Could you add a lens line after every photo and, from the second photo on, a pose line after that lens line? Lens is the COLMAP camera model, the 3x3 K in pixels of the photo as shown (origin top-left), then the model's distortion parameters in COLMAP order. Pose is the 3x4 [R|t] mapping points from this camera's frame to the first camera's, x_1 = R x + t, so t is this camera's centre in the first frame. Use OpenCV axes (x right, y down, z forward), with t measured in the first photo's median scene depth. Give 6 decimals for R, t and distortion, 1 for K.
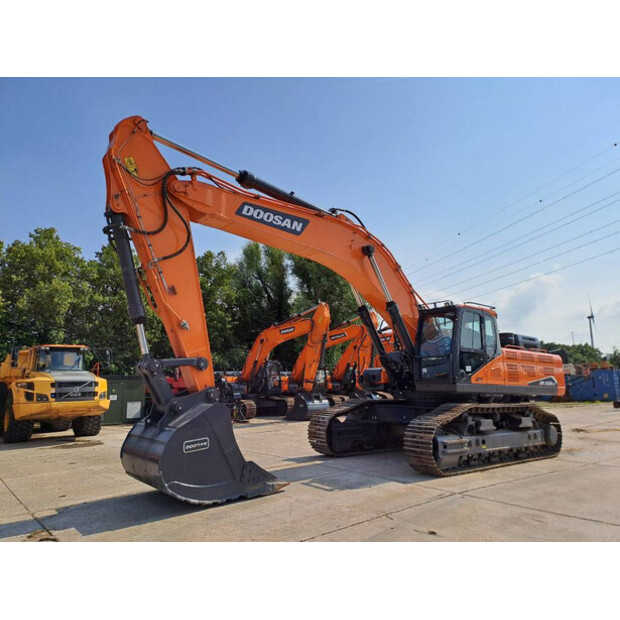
lens RADIAL K [[460.5, 0, 307.3], [0, 460.5, 309.8], [0, 0, 1]] dist [0.061381, -0.046986]
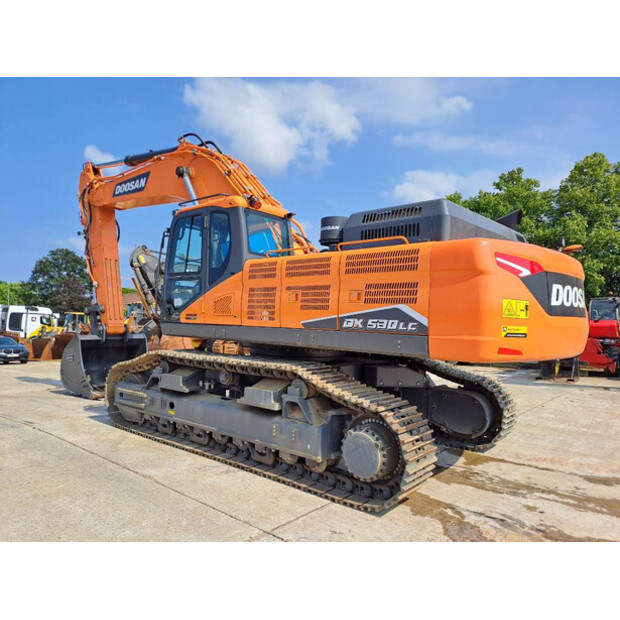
lens RADIAL K [[460.5, 0, 308.1], [0, 460.5, 315.2], [0, 0, 1]] dist [0.061381, -0.046986]
pose [[0.172413, -0.013448, -0.984933, 0.712085], [0.146424, 0.989148, 0.012126, 0.111627], [0.974081, -0.146308, 0.172511, 0.713333]]
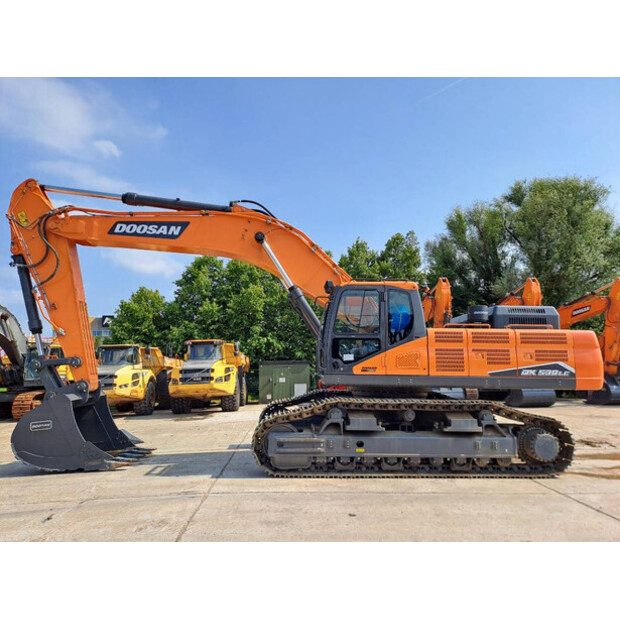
lens RADIAL K [[460.5, 0, 306.8], [0, 460.5, 311.2], [0, 0, 1]] dist [0.061381, -0.046986]
pose [[0.794099, -0.079027, -0.602629, 0.534439], [0.106072, 0.994314, 0.009381, 0.017967], [0.598461, -0.071372, 0.797966, 0.191376]]
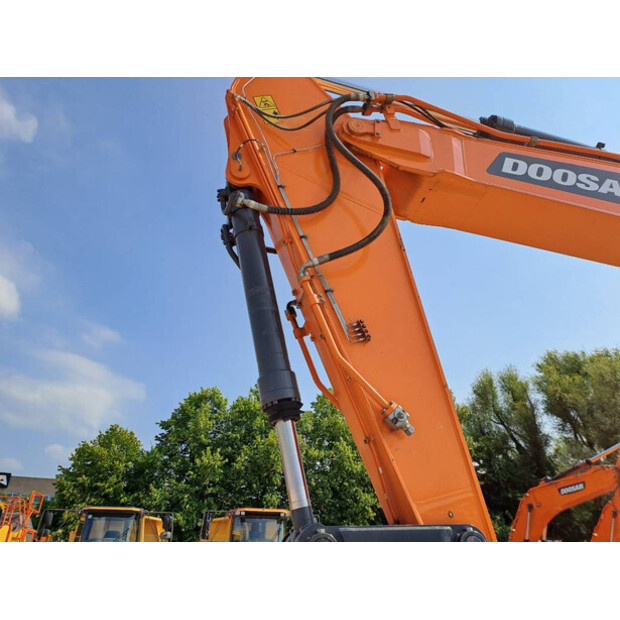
lens RADIAL K [[460.5, 0, 303.9], [0, 460.5, 302.1], [0, 0, 1]] dist [0.061381, -0.046986]
pose [[0.888339, -0.188745, -0.418605, -0.083390], [0.031111, 0.934262, -0.355229, 0.036616], [0.458134, 0.302540, 0.835813, 0.325512]]
